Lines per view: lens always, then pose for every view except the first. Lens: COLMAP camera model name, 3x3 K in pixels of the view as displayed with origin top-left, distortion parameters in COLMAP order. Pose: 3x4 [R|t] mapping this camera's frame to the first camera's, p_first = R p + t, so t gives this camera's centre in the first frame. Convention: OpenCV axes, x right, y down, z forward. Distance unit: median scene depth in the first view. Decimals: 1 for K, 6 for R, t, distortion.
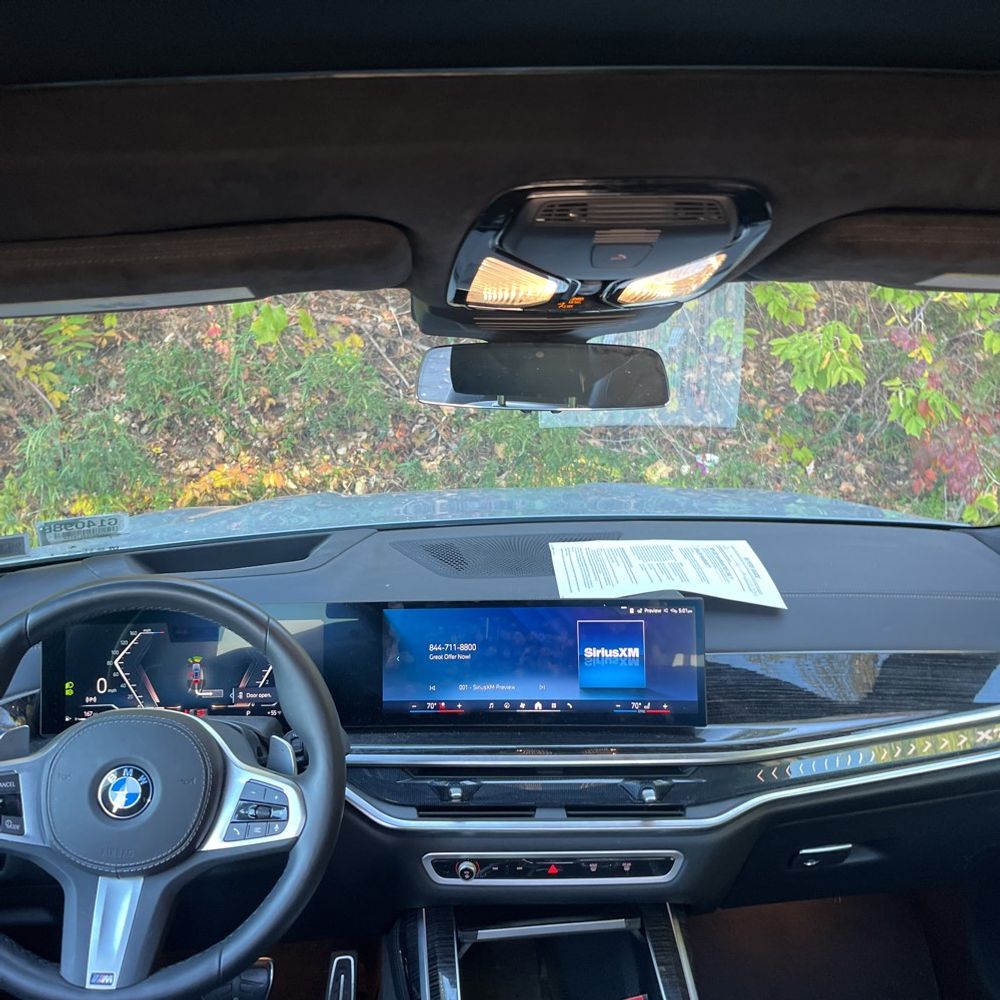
lens RADIAL K [[962.9, 0, 511.6], [0, 962.9, 480.8], [0, 0, 1]] dist [-0.015491, -0.017273]
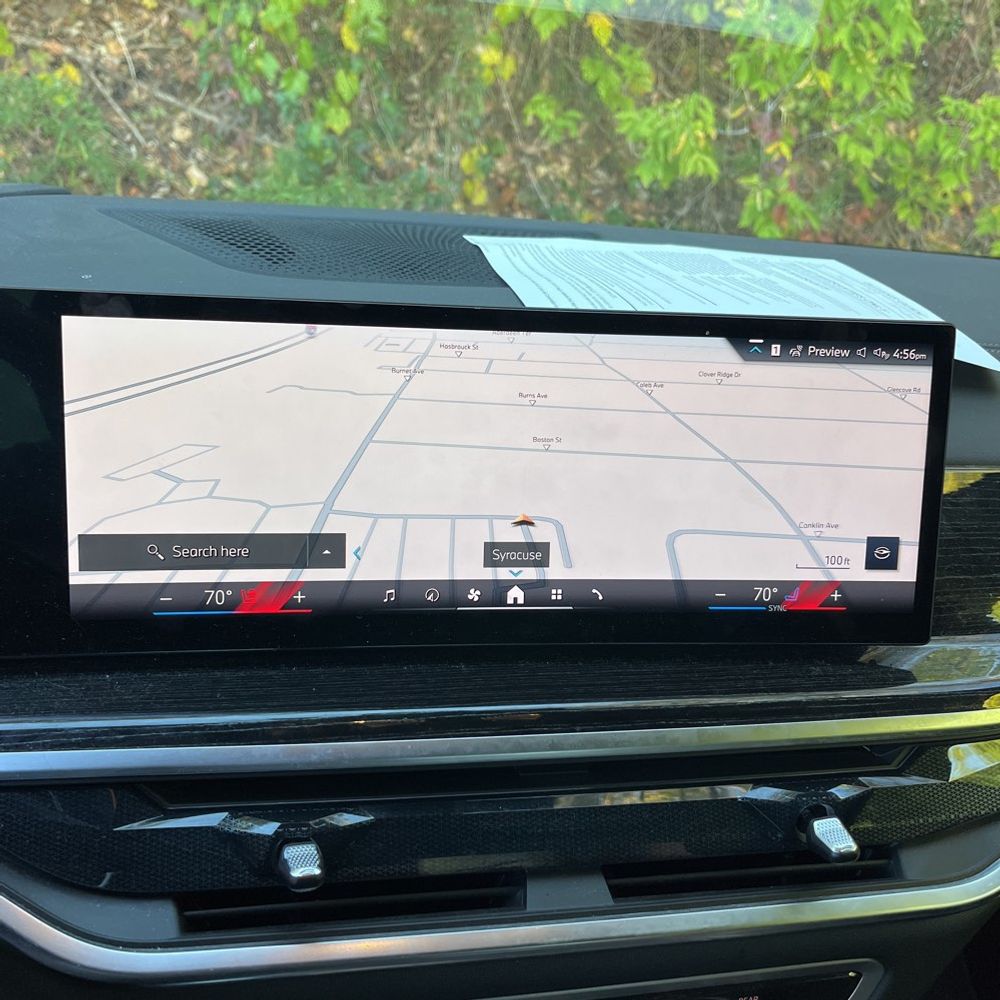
lens RADIAL K [[971.0, 0, 500.0], [0, 971.0, 500.0], [0, 0, 1]] dist [-0.004878, -0.015842]
pose [[0.969818, 0.014456, 0.243403, -0.065354], [-0.059499, 0.982096, 0.178741, 0.121099], [-0.236461, -0.187828, 0.953314, 0.601182]]
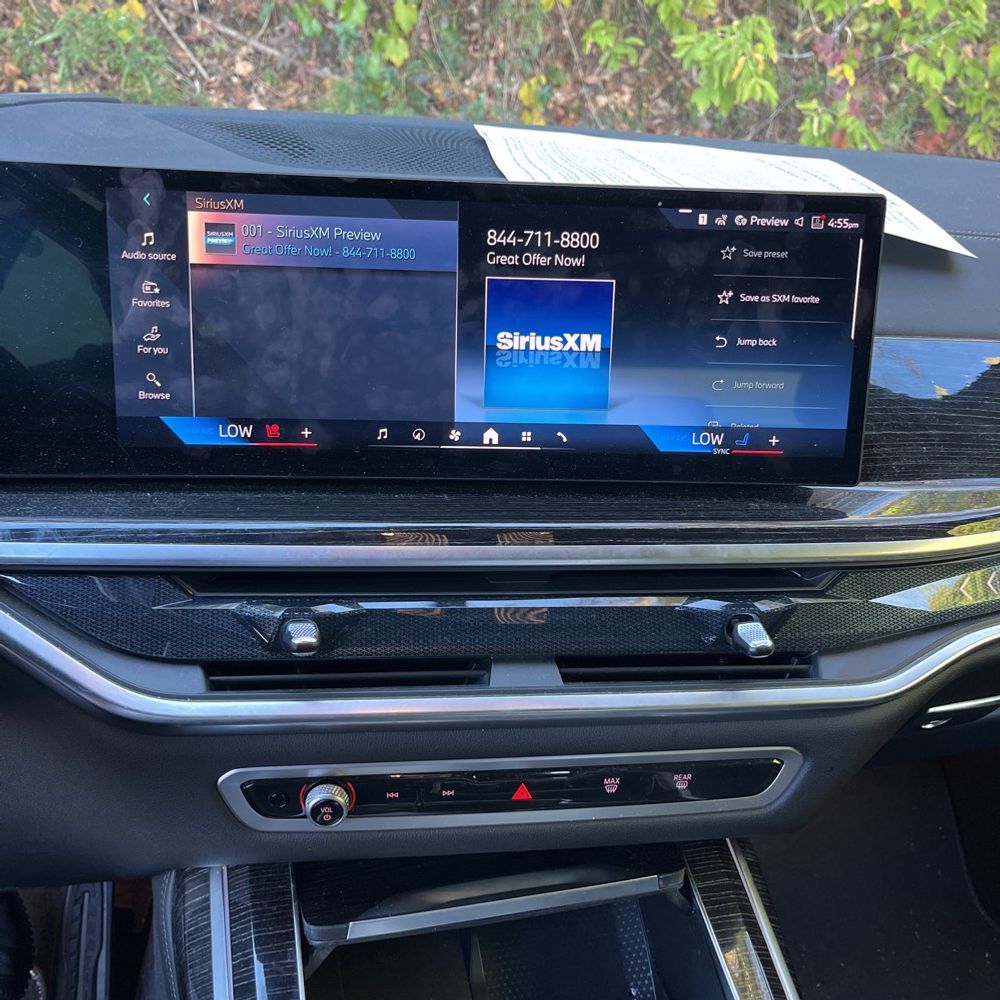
lens RADIAL K [[965.0, 0, 500.0], [0, 965.0, 500.0], [0, 0, 1]] dist [0.040812, -0.077201]
pose [[0.983807, 0.011188, 0.178881, -0.043154], [-0.054577, 0.969354, 0.239531, 0.145280], [-0.170719, -0.245415, 0.954268, 0.530519]]
